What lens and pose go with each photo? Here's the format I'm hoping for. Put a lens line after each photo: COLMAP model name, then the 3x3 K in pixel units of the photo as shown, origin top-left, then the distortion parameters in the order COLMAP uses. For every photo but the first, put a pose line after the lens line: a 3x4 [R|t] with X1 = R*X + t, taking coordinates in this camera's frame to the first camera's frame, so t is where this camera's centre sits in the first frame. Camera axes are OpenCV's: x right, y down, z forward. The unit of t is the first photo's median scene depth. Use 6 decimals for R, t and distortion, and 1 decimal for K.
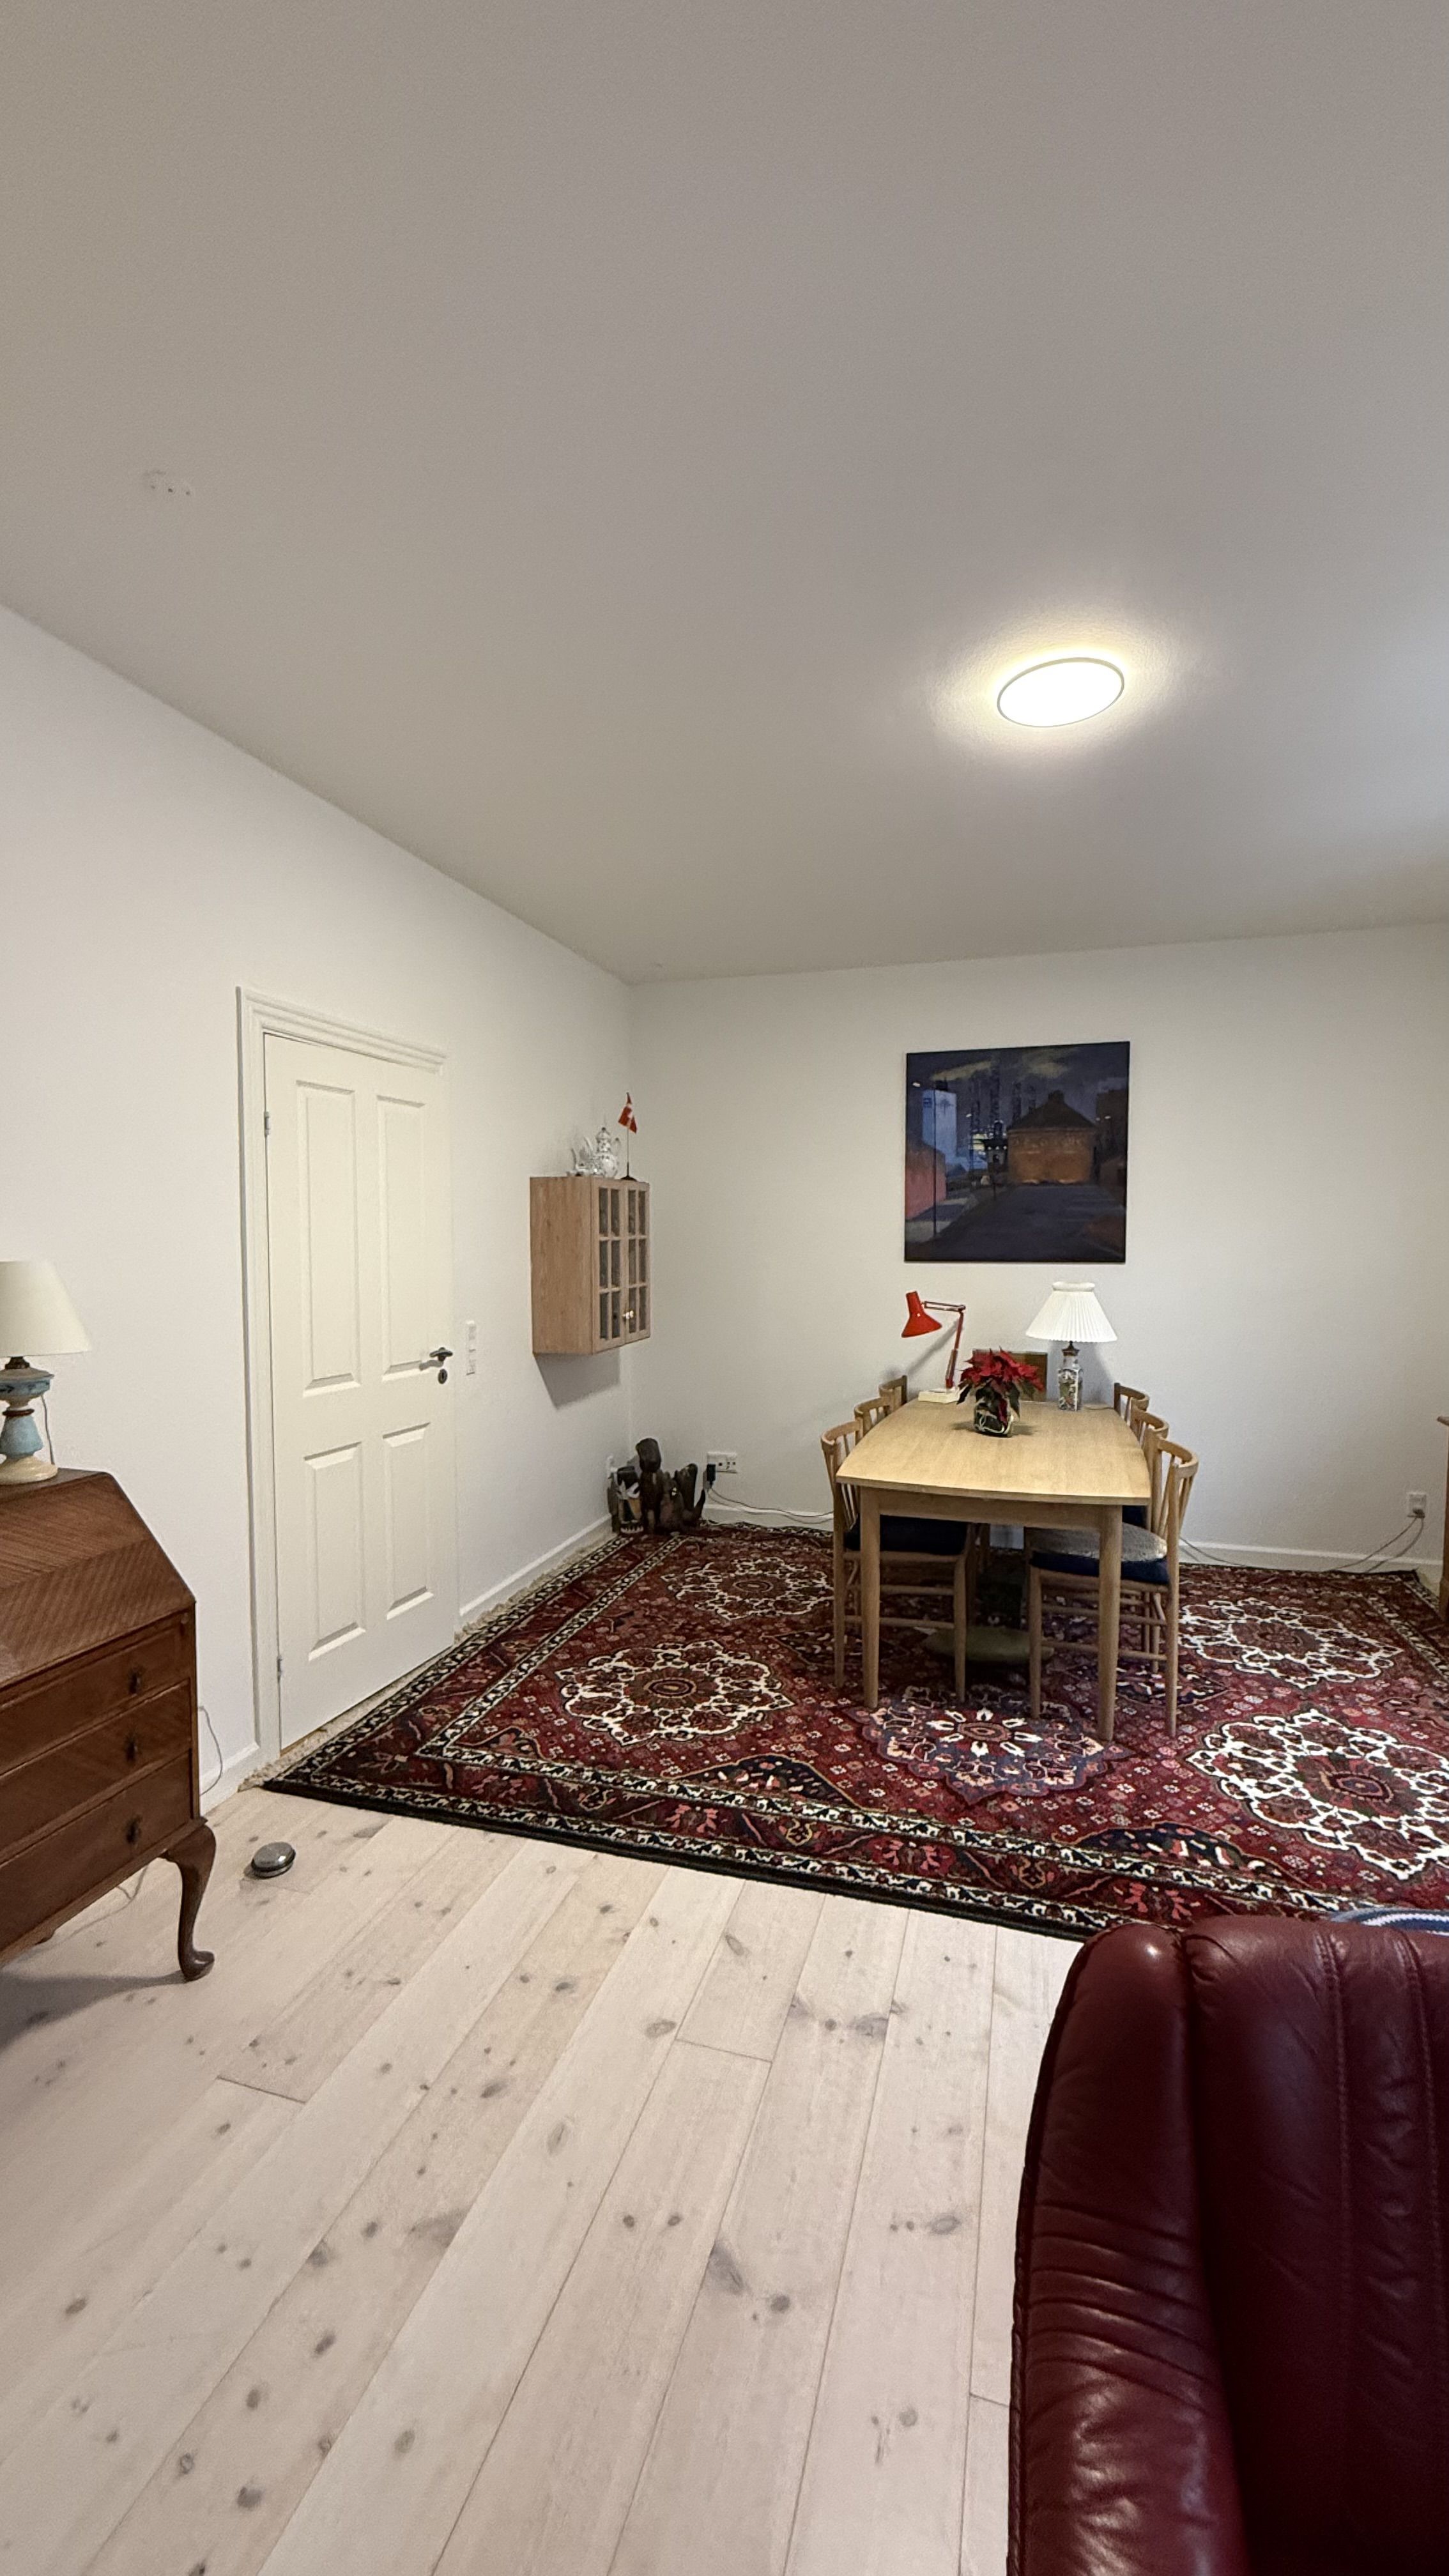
lens RADIAL K [[1027.3, 0, 714.7], [0, 1027.3, 1281.6], [0, 0, 1]] dist [0.001723, -0.000395]
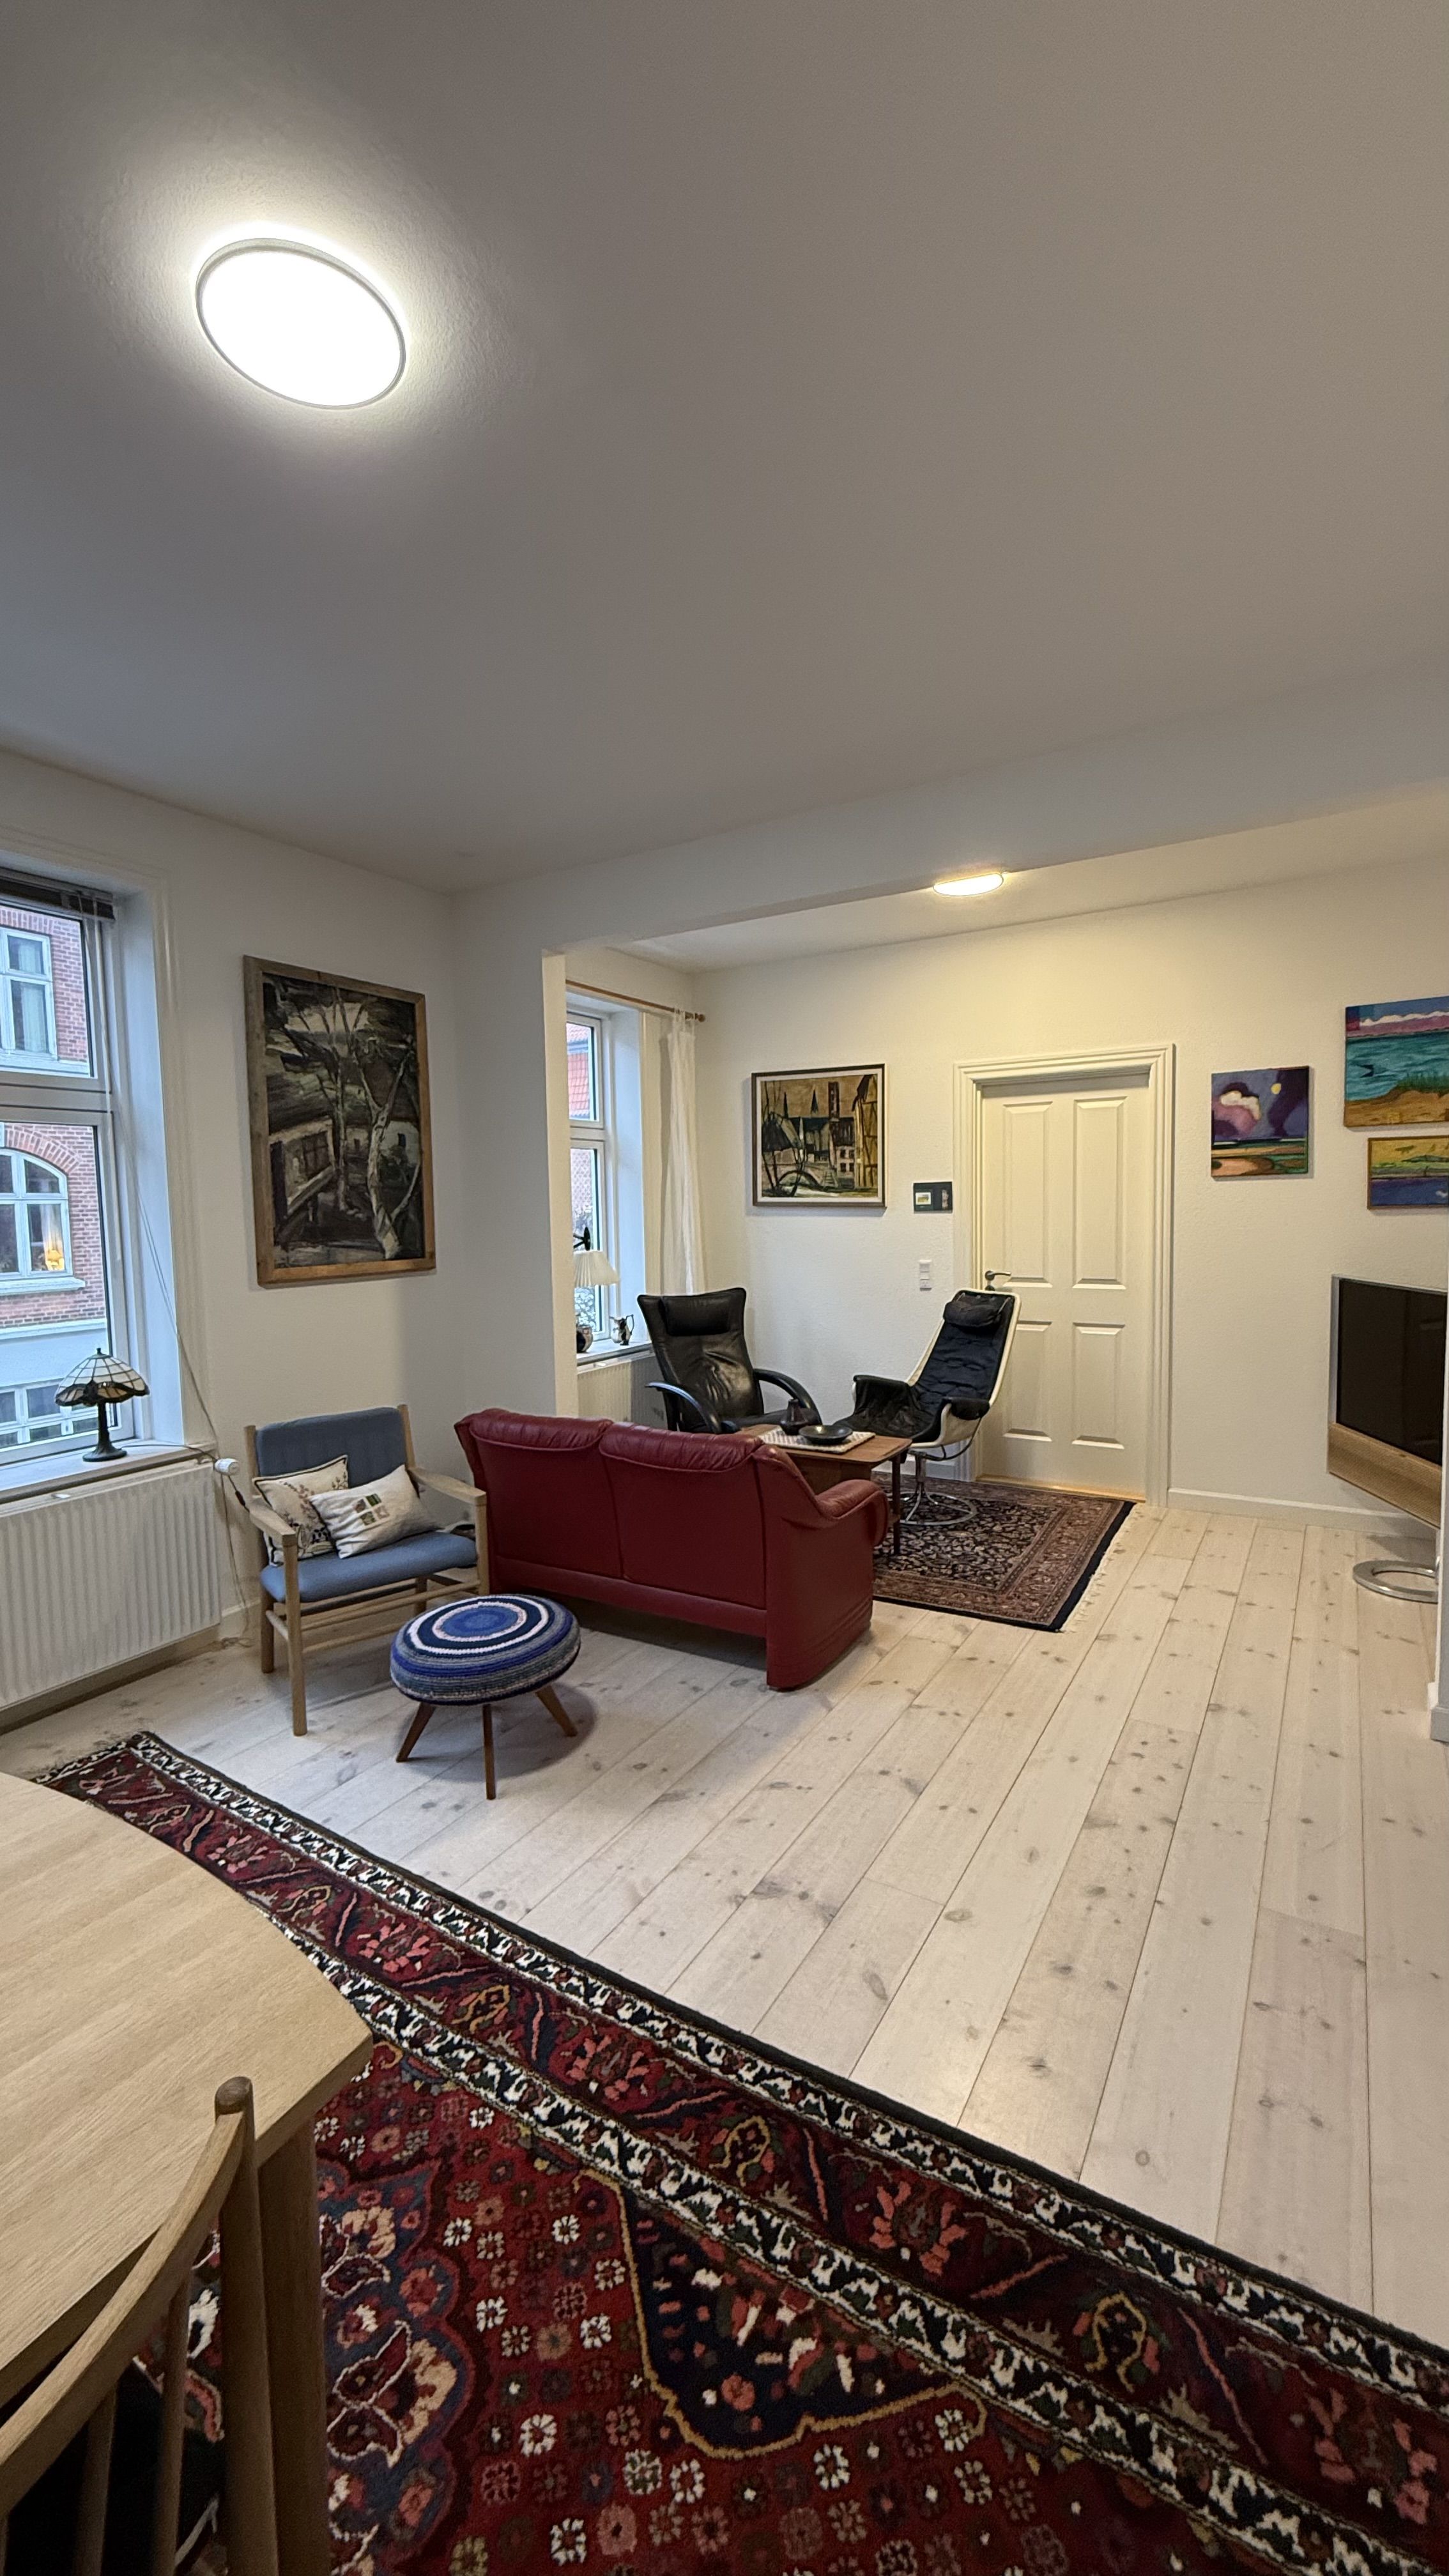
lens RADIAL K [[1027.3, 0, 710.1], [0, 1027.3, 1274.8], [0, 0, 1]] dist [0.001723, -0.000395]
pose [[-0.967666, 0.005588, 0.252174, -0.051351], [0.034948, 0.993082, 0.112100, -0.056386], [-0.249803, 0.117289, -0.961167, 1.356814]]
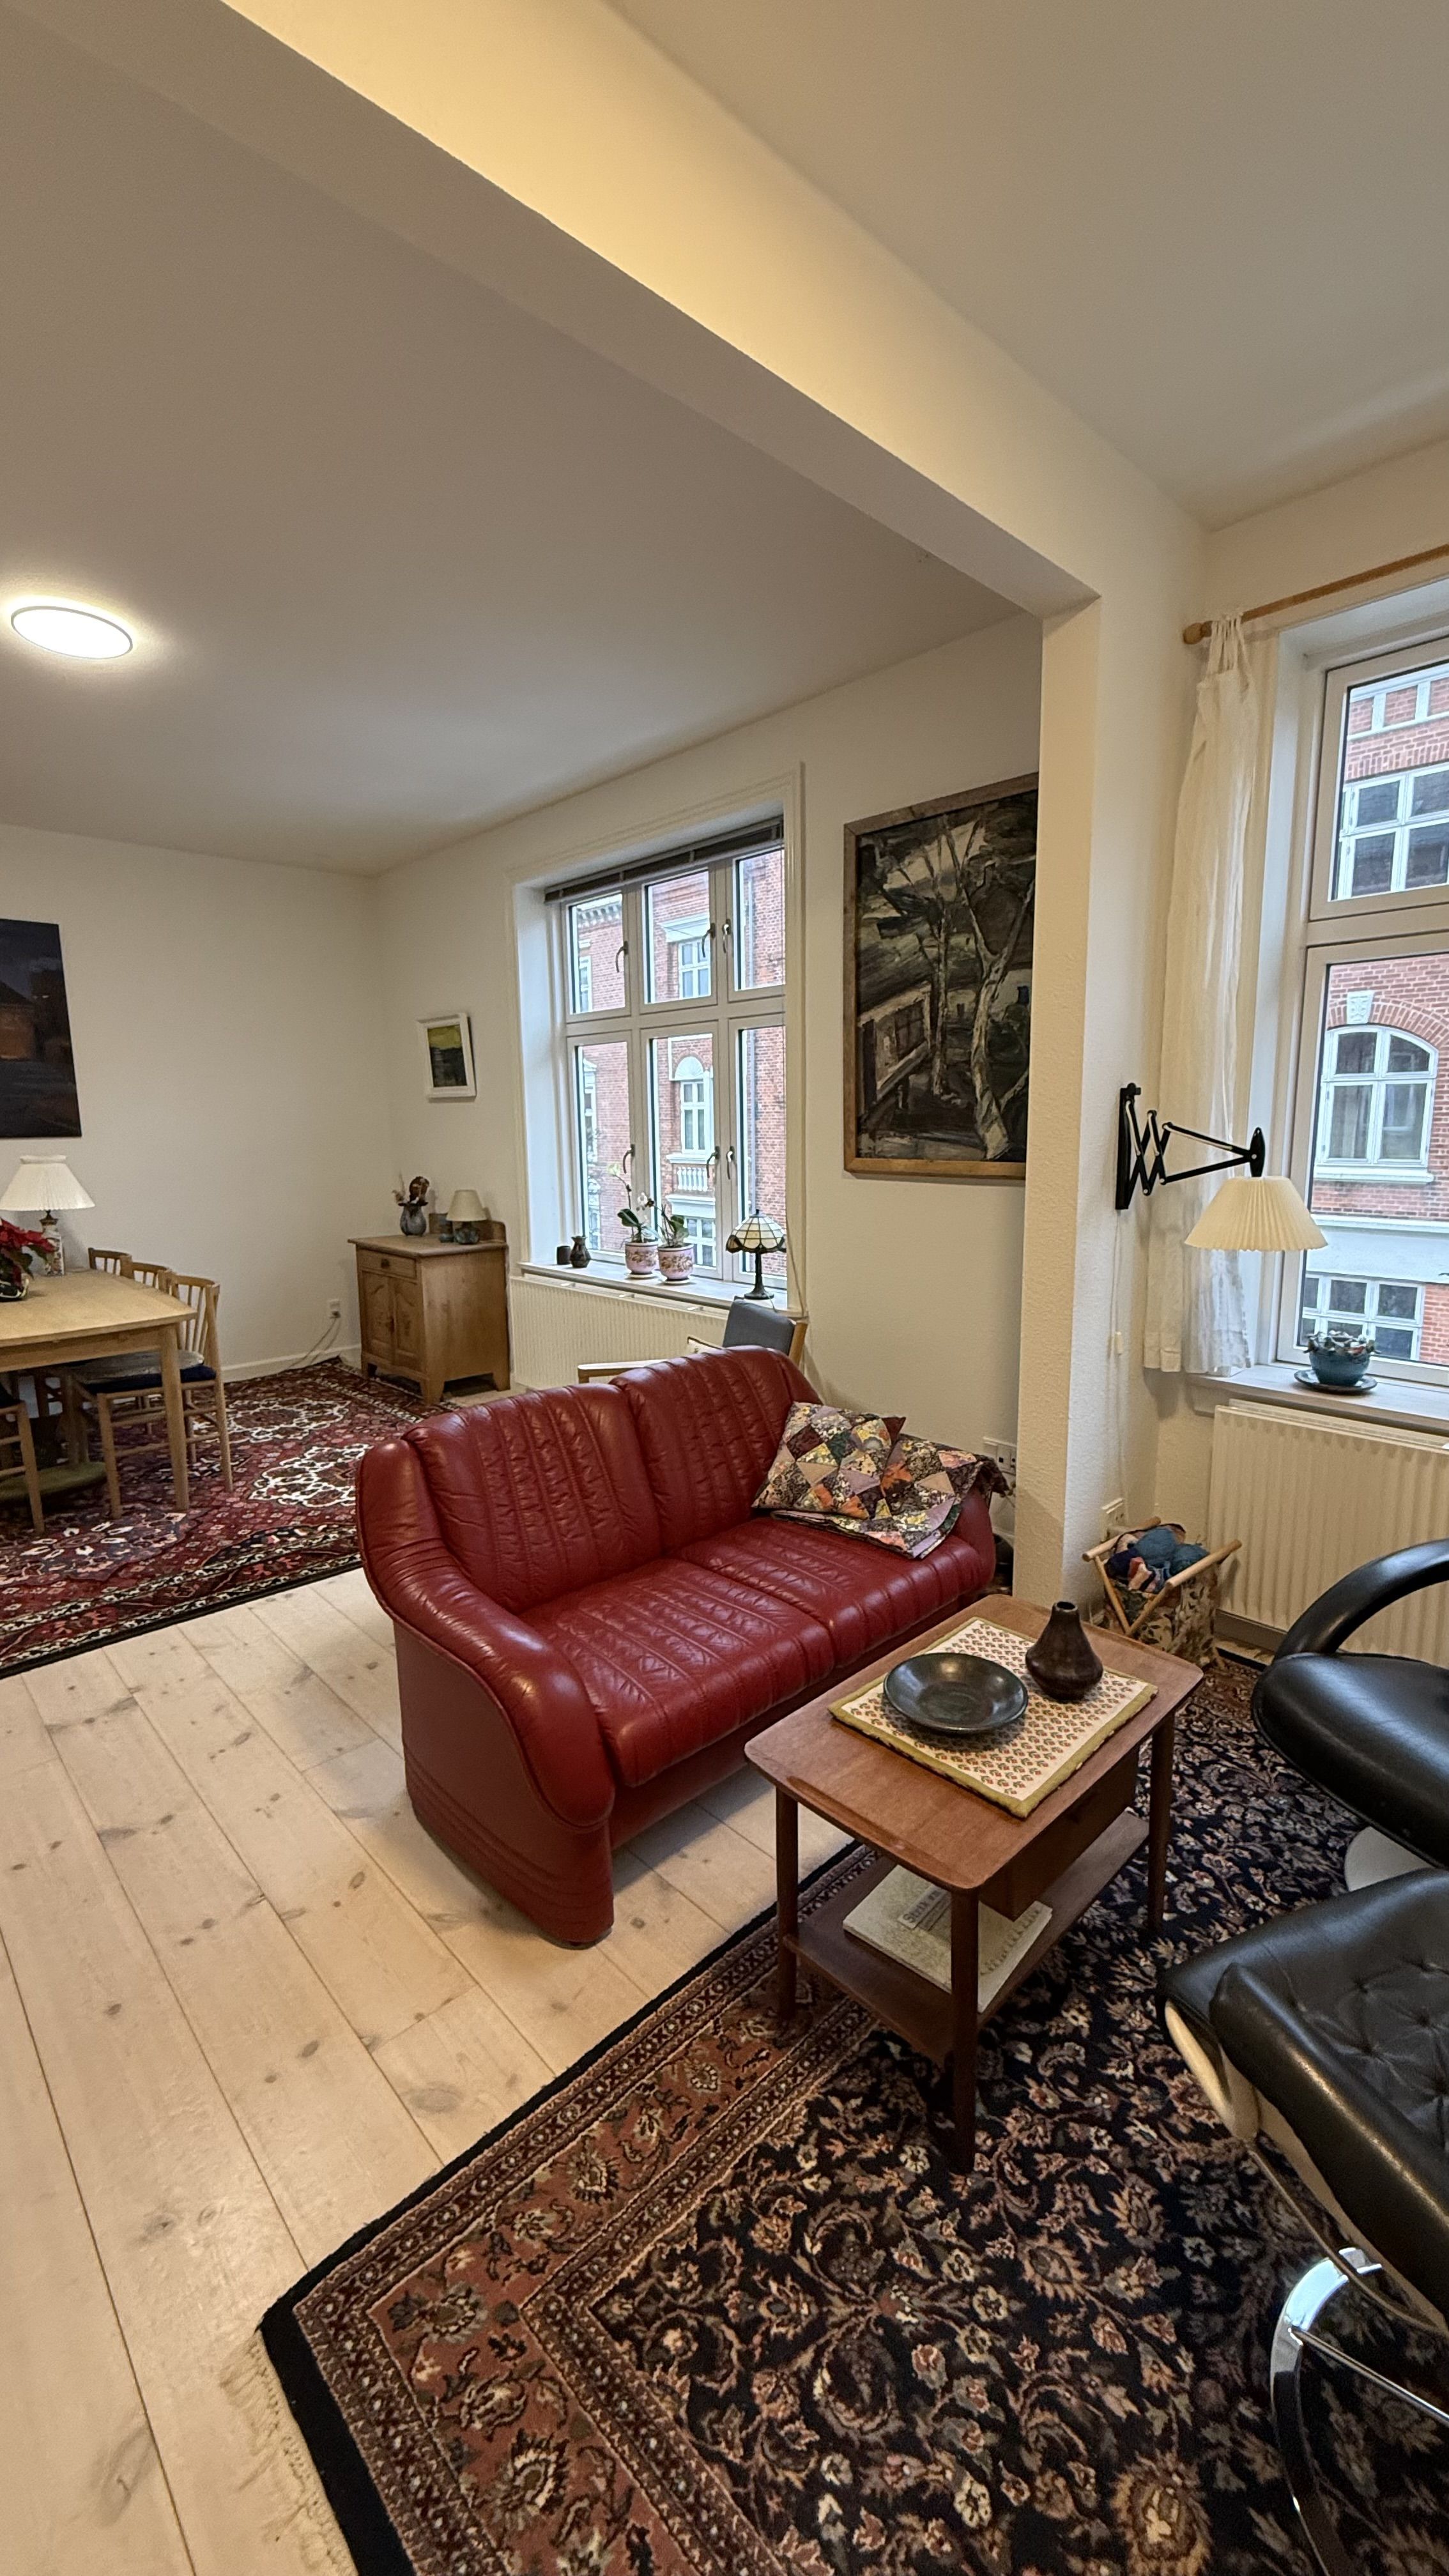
lens RADIAL K [[1027.3, 0, 734.4], [0, 1027.3, 1277.5], [0, 0, 1]] dist [0.001723, -0.000395]
pose [[0.491001, -0.139082, 0.859985, -0.345122], [0.050356, 0.990054, 0.131367, 0.033592], [-0.869702, -0.021196, 0.493121, -0.210205]]
